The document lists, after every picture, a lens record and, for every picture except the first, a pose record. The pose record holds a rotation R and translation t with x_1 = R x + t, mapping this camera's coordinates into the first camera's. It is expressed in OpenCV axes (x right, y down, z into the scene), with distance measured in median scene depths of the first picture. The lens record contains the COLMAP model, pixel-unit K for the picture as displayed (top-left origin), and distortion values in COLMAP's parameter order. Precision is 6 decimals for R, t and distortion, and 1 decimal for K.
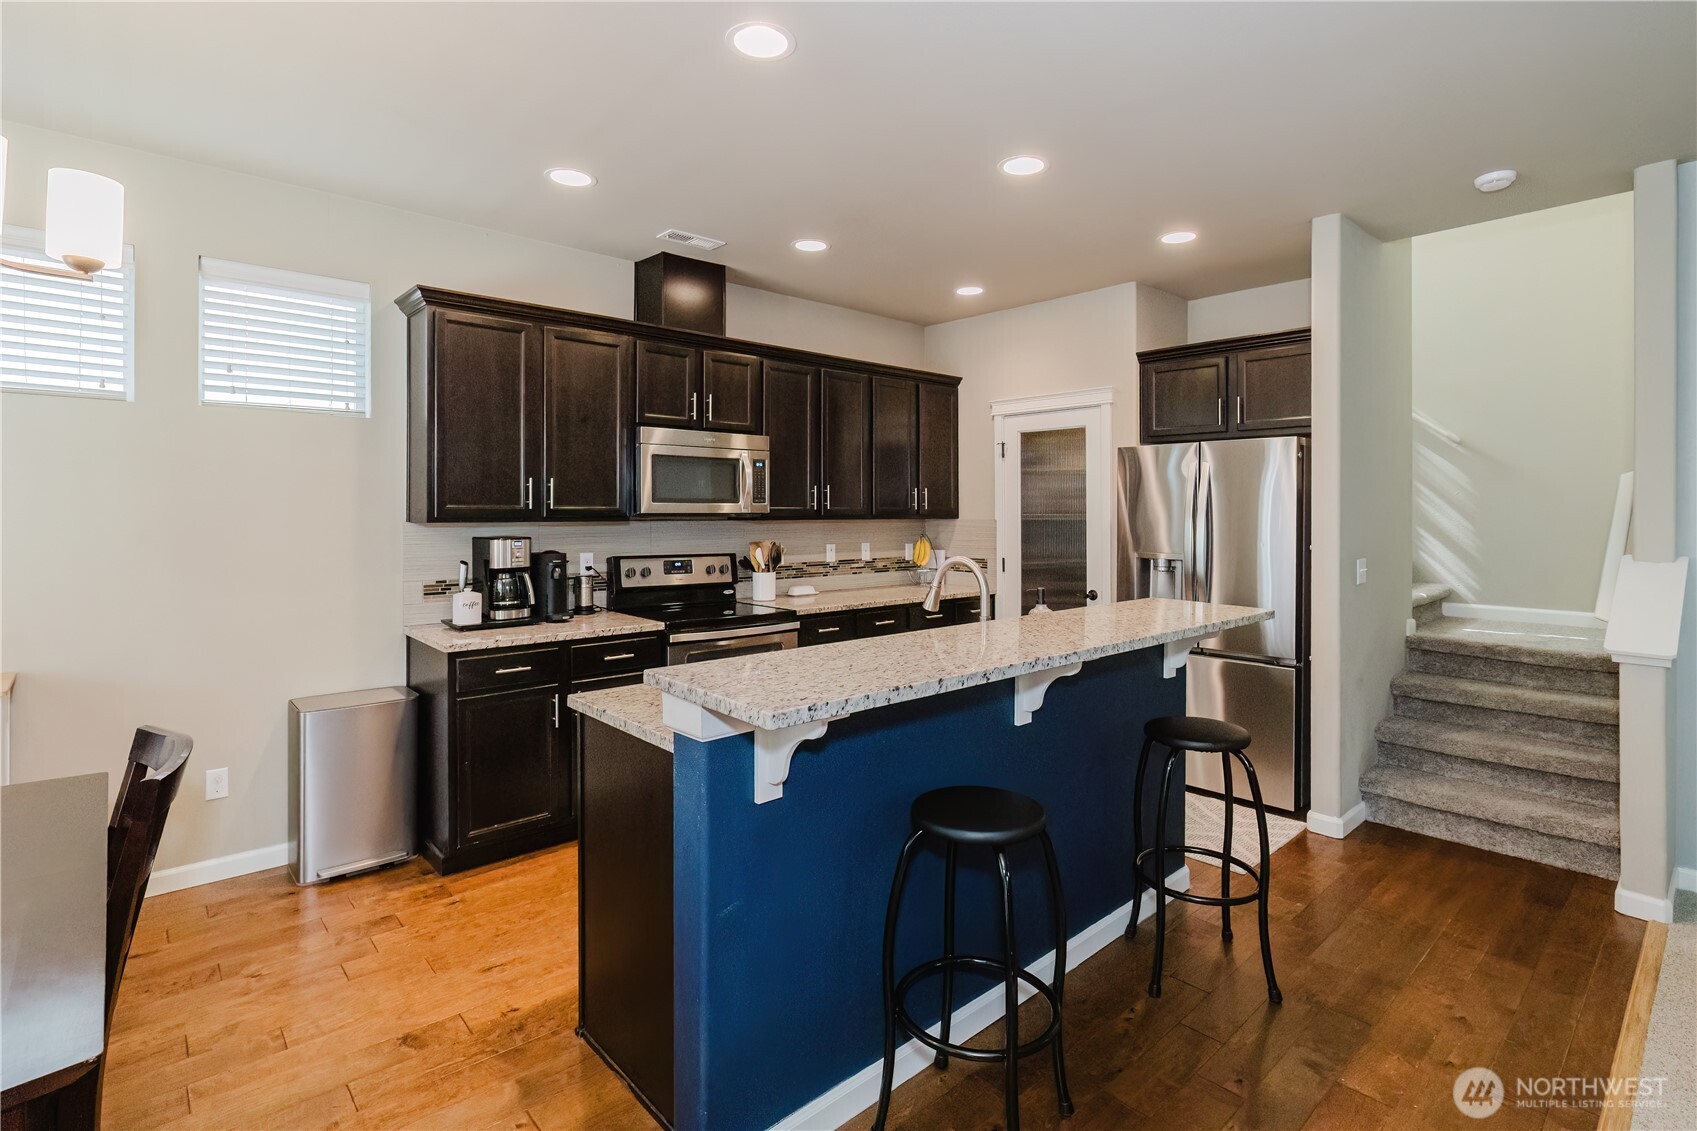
lens RADIAL K [[815.4, 0, 851.8], [0, 815.4, 505.3], [0, 0, 1]] dist [-0.008235, 0.000379]
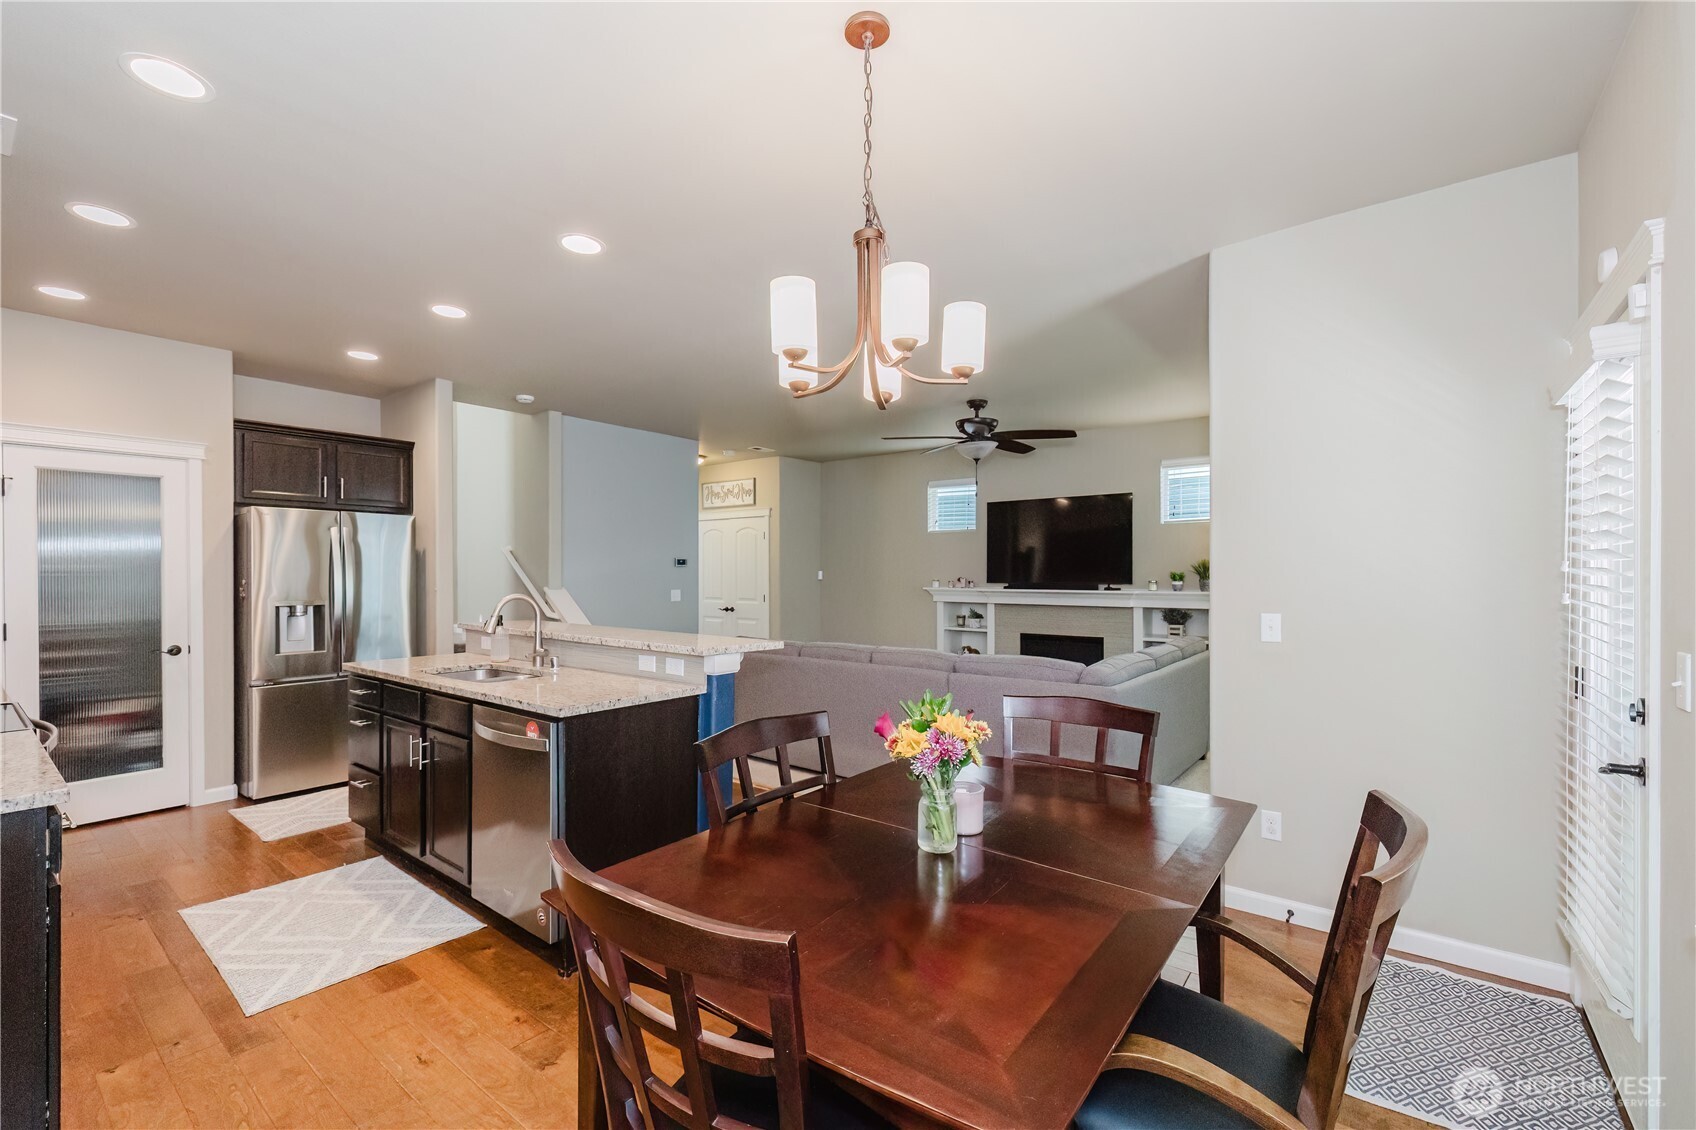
lens RADIAL K [[720.7, 0, 843.3], [0, 720.7, 572.6], [0, 0, 1]] dist [0.000106, -0.000547]
pose [[-0.171065, 0.000057, 0.985260, -0.793505], [-0.006406, 0.999979, -0.001170, 0.013746], [-0.985239, -0.006511, -0.171061, 0.406967]]
